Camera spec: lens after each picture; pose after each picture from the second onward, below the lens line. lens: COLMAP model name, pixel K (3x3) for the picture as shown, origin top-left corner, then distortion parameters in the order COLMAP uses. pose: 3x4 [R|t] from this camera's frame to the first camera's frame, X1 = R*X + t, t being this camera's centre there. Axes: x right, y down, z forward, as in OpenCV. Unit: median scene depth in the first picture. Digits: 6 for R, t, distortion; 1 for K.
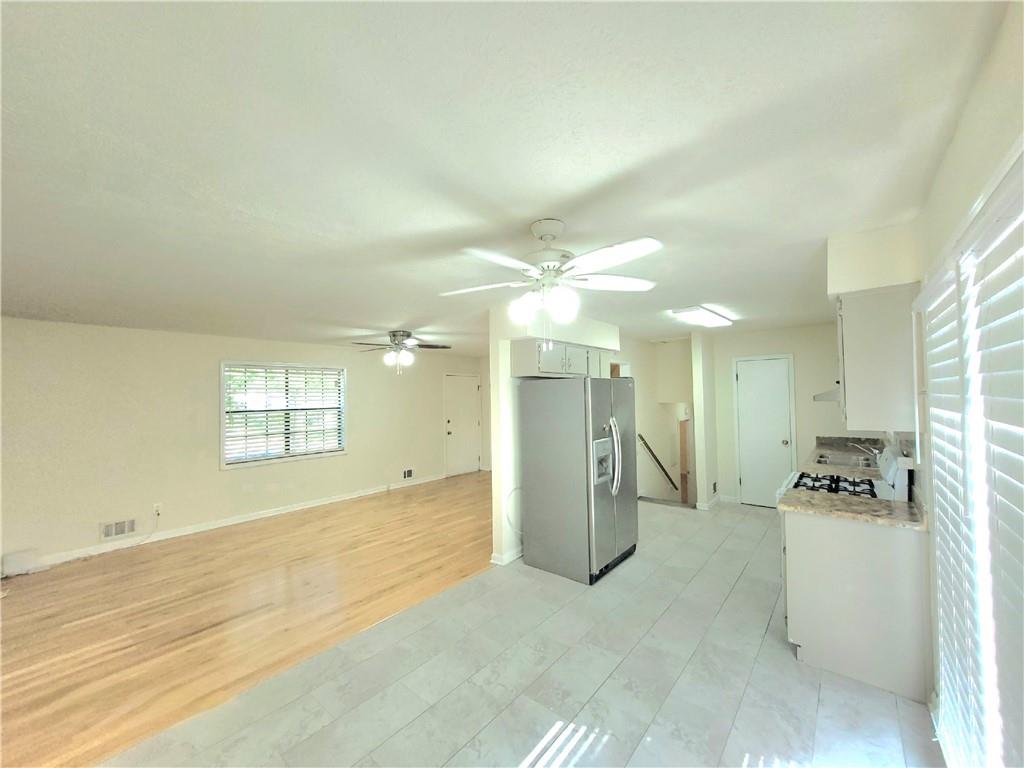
lens RADIAL K [[400.3, 0, 511.8], [0, 400.3, 385.5], [0, 0, 1]] dist [0.003356, 0.000344]
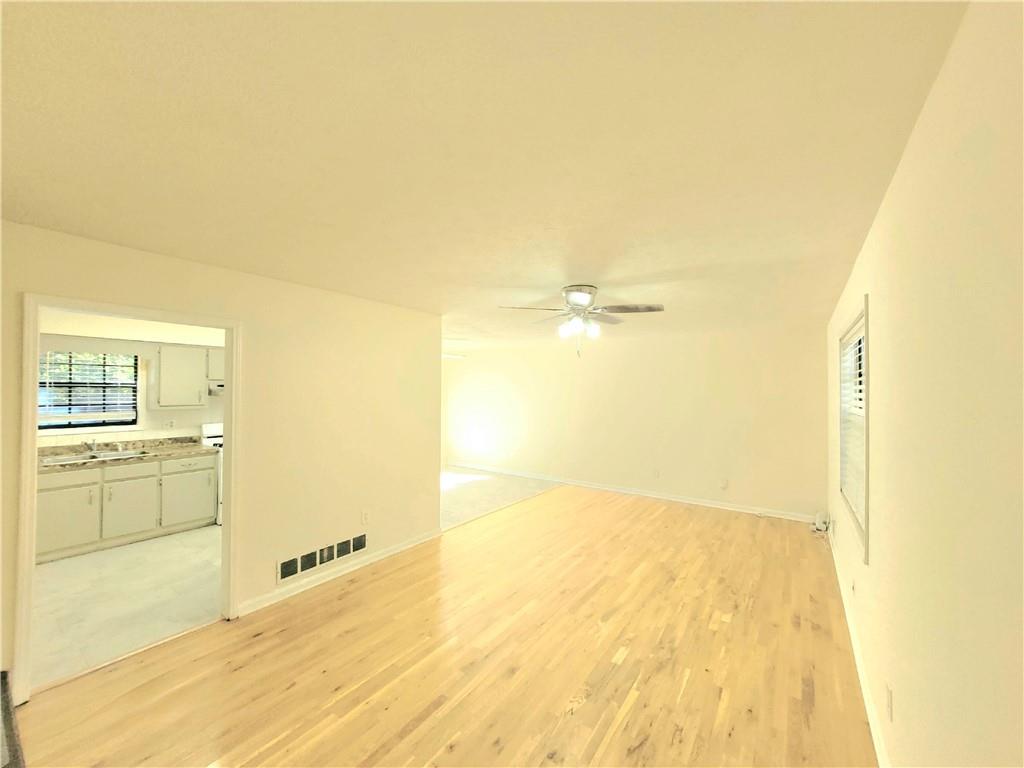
lens RADIAL K [[400.3, 0, 511.3], [0, 400.3, 385.0], [0, 0, 1]] dist [0.003356, 0.000344]
pose [[-0.997000, 0.008463, -0.076937, -0.149956], [0.011596, 0.999118, -0.040362, 0.052540], [0.076527, -0.041133, -0.996219, 2.007603]]
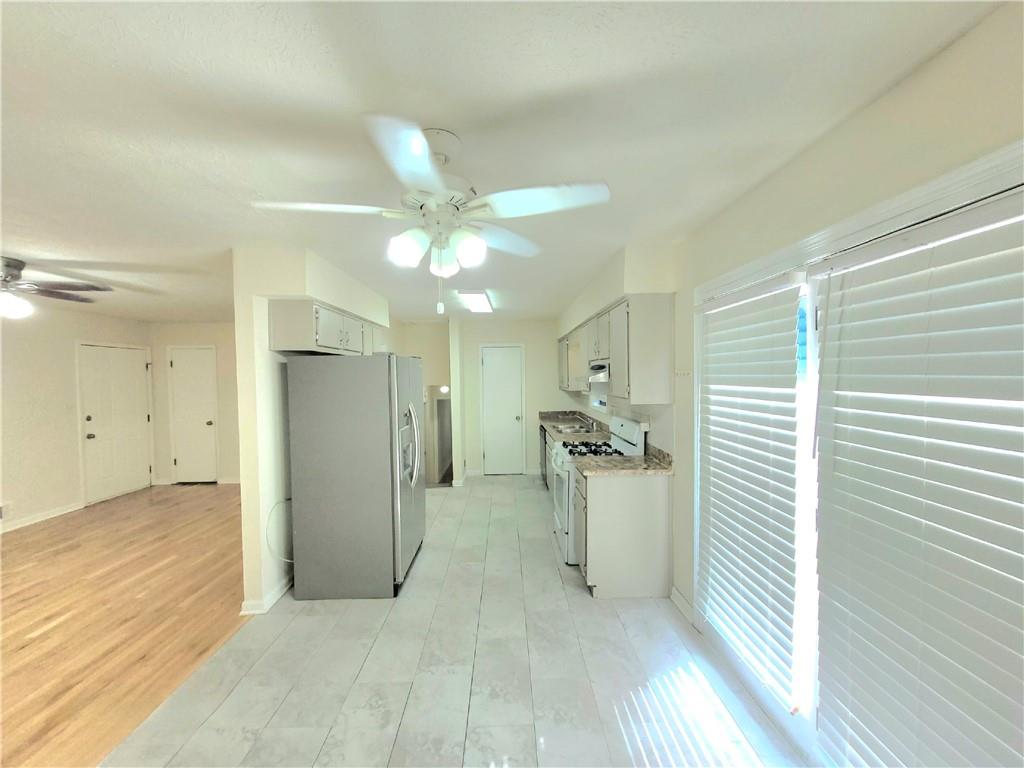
lens RADIAL K [[400.3, 0, 513.1], [0, 400.3, 386.6], [0, 0, 1]] dist [0.003356, 0.000344]
pose [[0.750867, -0.009633, 0.660383, -0.140797], [-0.018460, 0.999197, 0.035564, 0.009498], [-0.660196, -0.038895, 0.750086, 0.162546]]
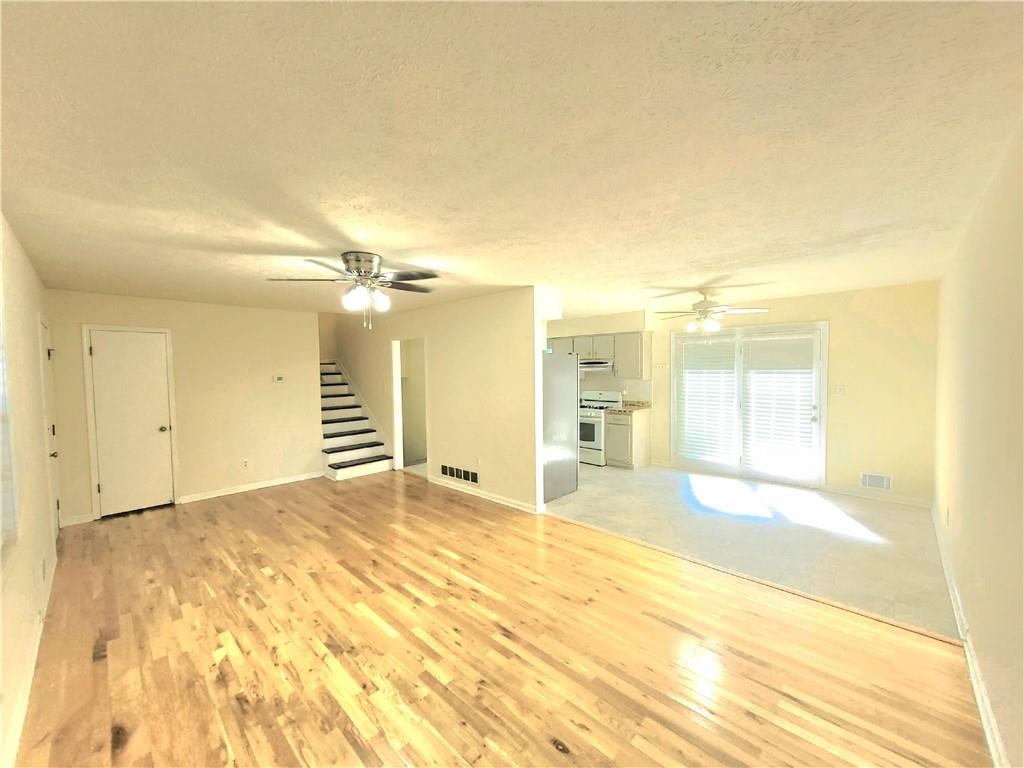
lens RADIAL K [[400.3, 0, 511.2], [0, 400.3, 388.0], [0, 0, 1]] dist [0.003356, 0.000344]
pose [[0.066451, -0.033084, 0.997241, -1.063498], [-0.014264, 0.999317, 0.034104, 0.045833], [-0.997688, -0.016491, 0.065934, 0.918431]]
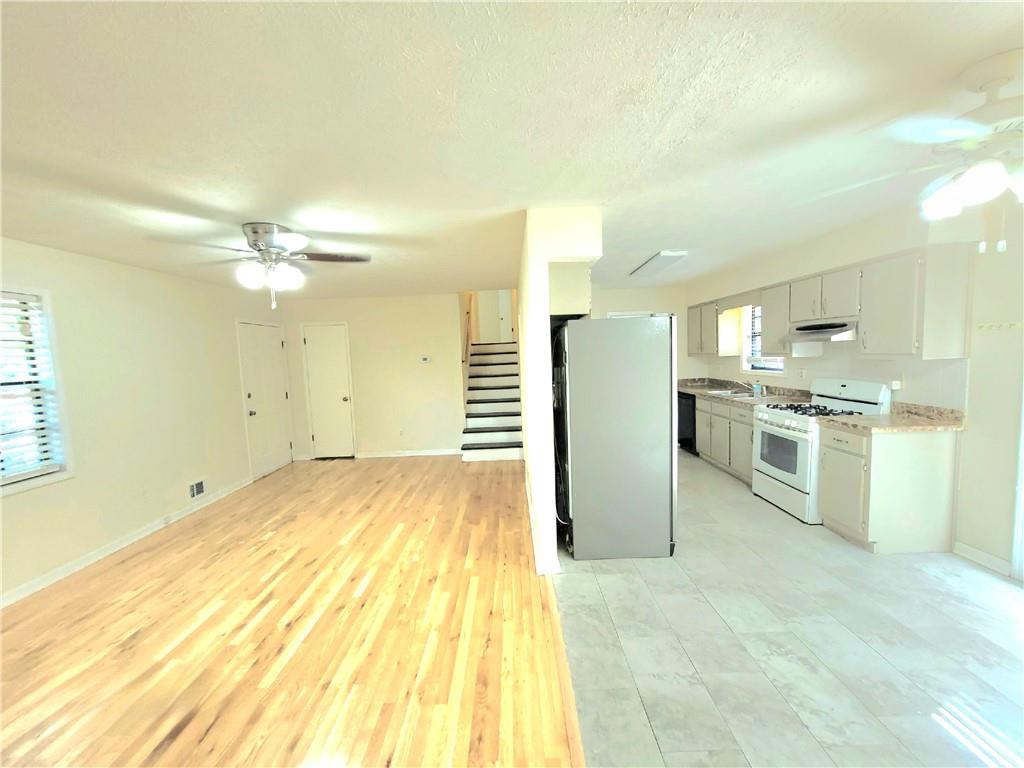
lens RADIAL K [[400.3, 0, 513.8], [0, 400.3, 386.9], [0, 0, 1]] dist [0.003356, 0.000344]
pose [[0.760650, -0.068114, 0.645579, -0.480196], [0.008297, 0.995419, 0.095249, 0.035341], [-0.649109, -0.067095, 0.757730, 0.463683]]
